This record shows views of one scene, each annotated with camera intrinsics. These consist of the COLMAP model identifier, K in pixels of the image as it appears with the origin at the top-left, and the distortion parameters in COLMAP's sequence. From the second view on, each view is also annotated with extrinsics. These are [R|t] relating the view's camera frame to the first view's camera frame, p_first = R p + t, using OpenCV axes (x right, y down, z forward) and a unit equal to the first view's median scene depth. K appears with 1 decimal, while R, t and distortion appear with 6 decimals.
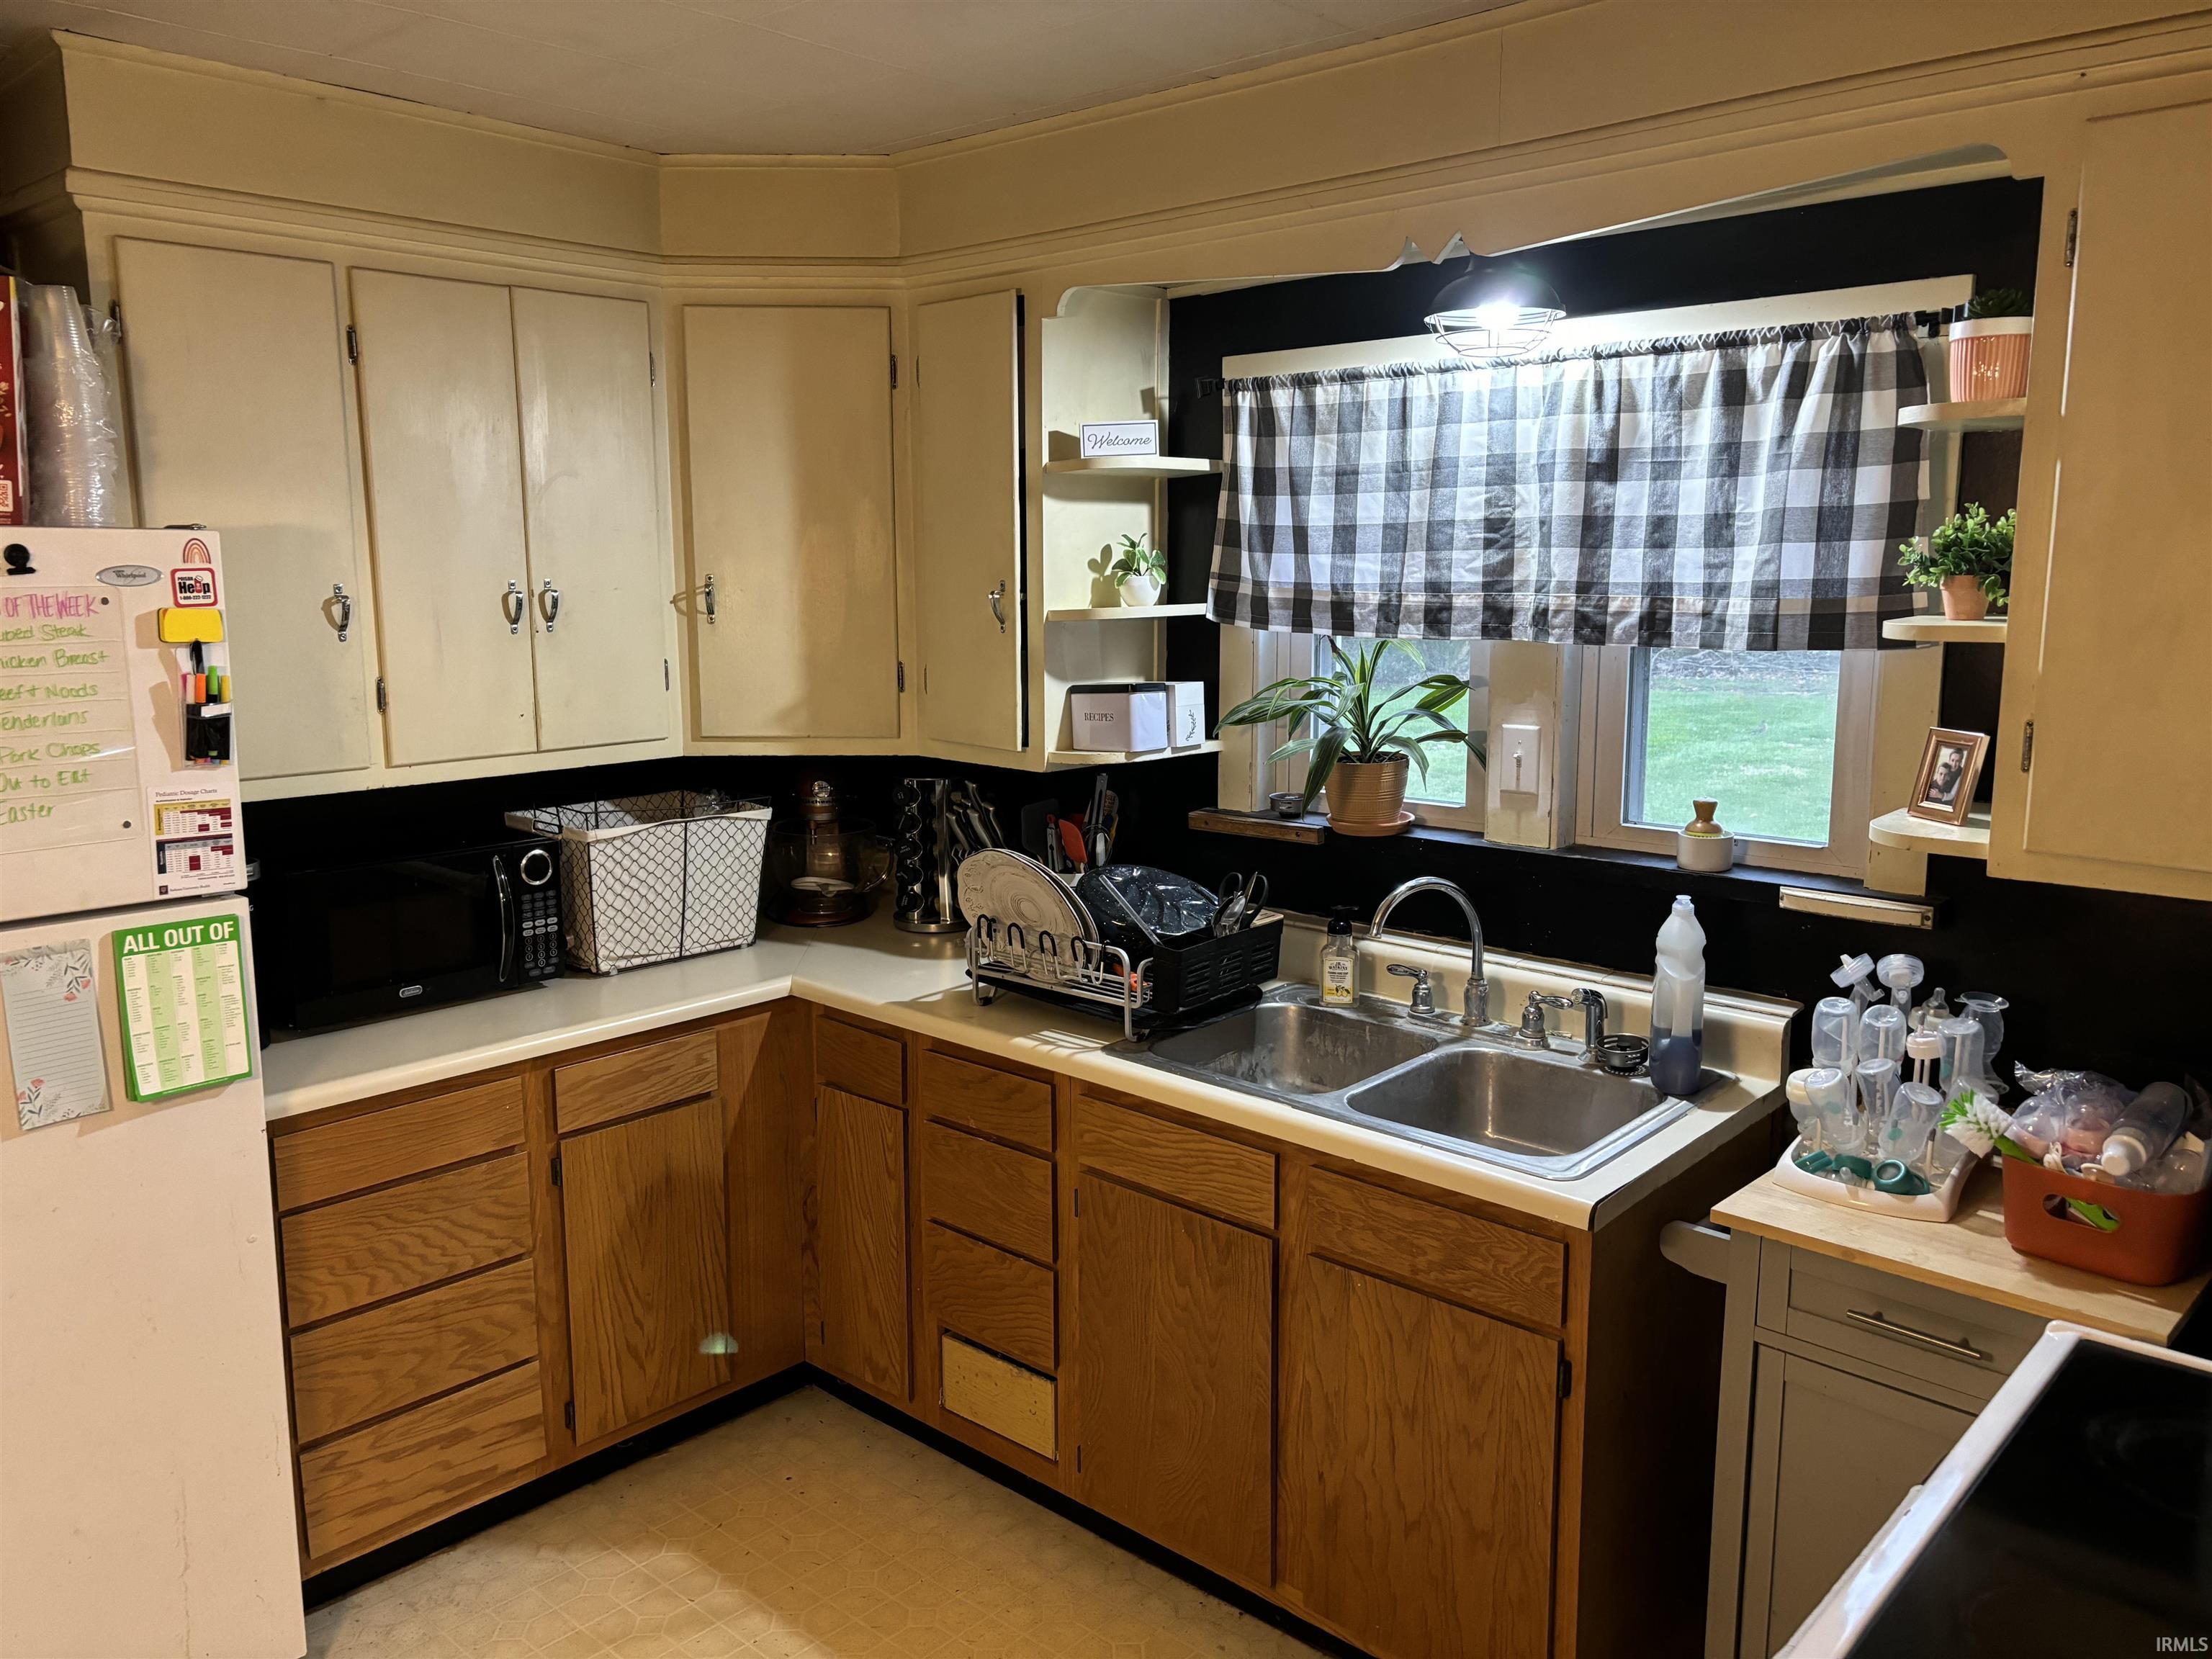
lens RADIAL K [[1673.3, 0, 1099.8], [0, 1673.3, 821.3], [0, 0, 1]] dist [0.018436, -0.030838]
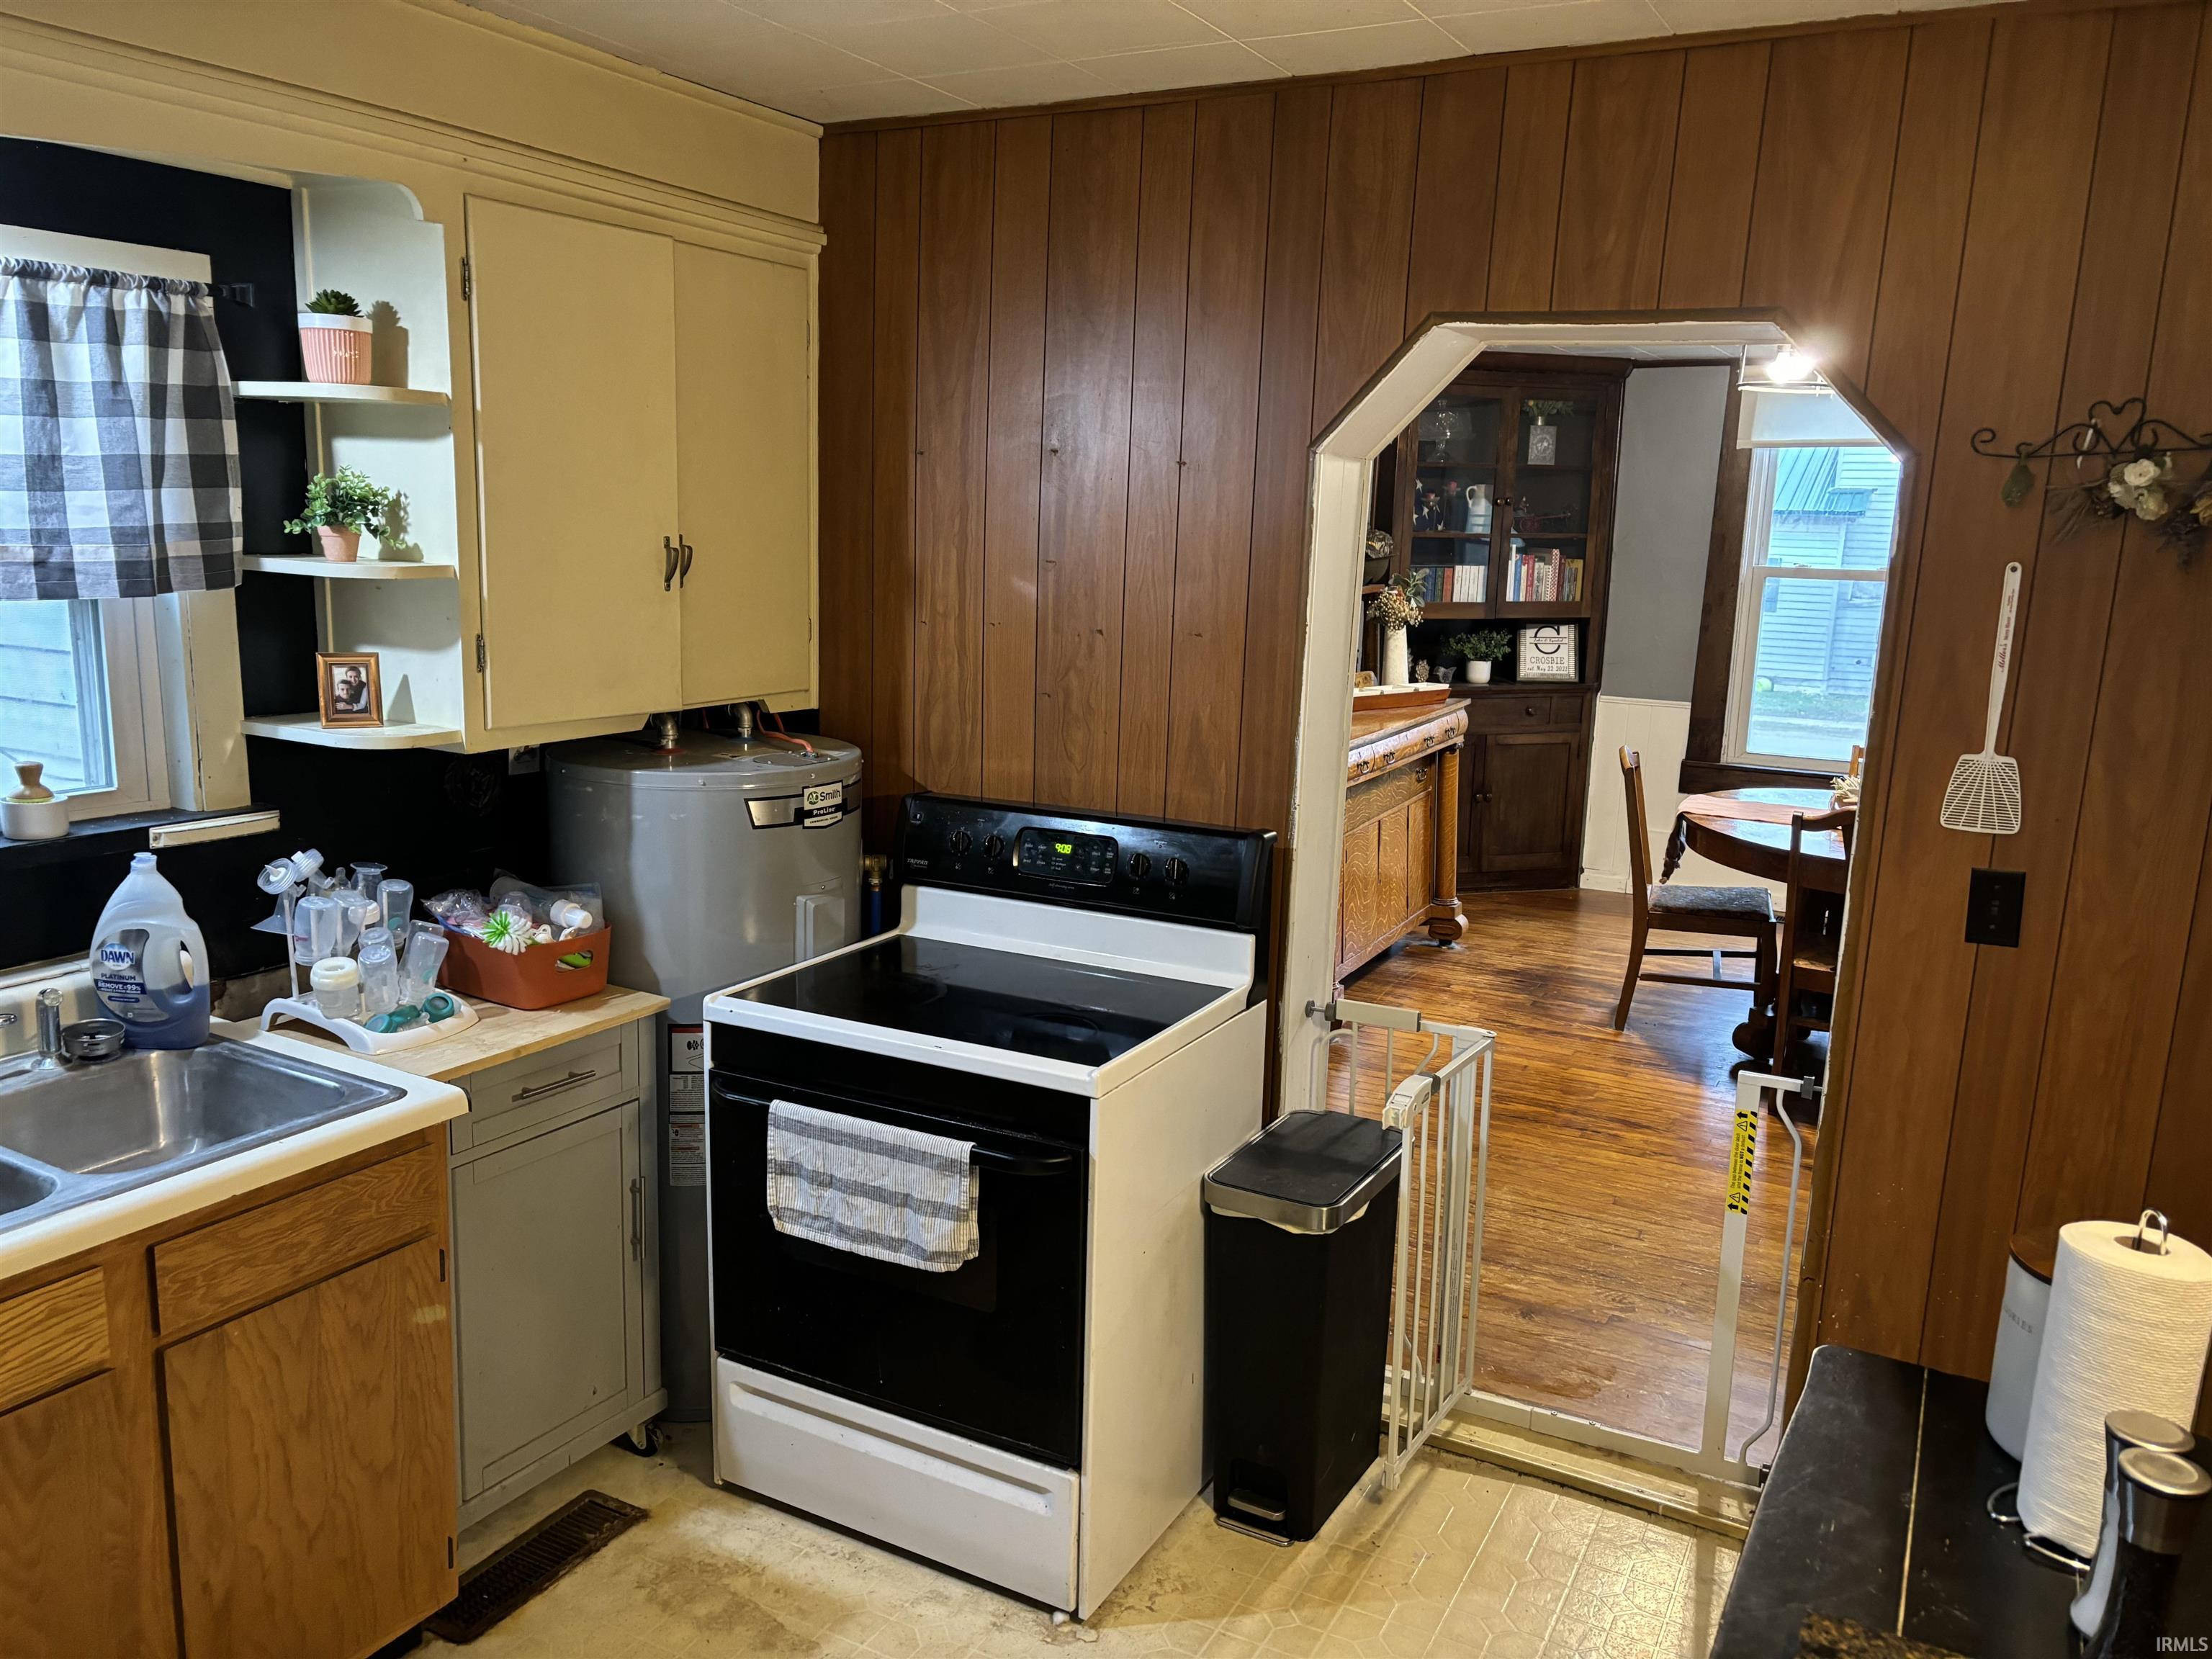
lens RADIAL K [[1673.3, 0, 1099.3], [0, 1673.3, 847.7], [0, 0, 1]] dist [0.018436, -0.030838]
pose [[-0.248399, -0.183175, 0.951181, -0.718191], [0.131001, 0.966584, 0.220352, -0.100392], [-0.959759, 0.179341, -0.216102, 0.676440]]
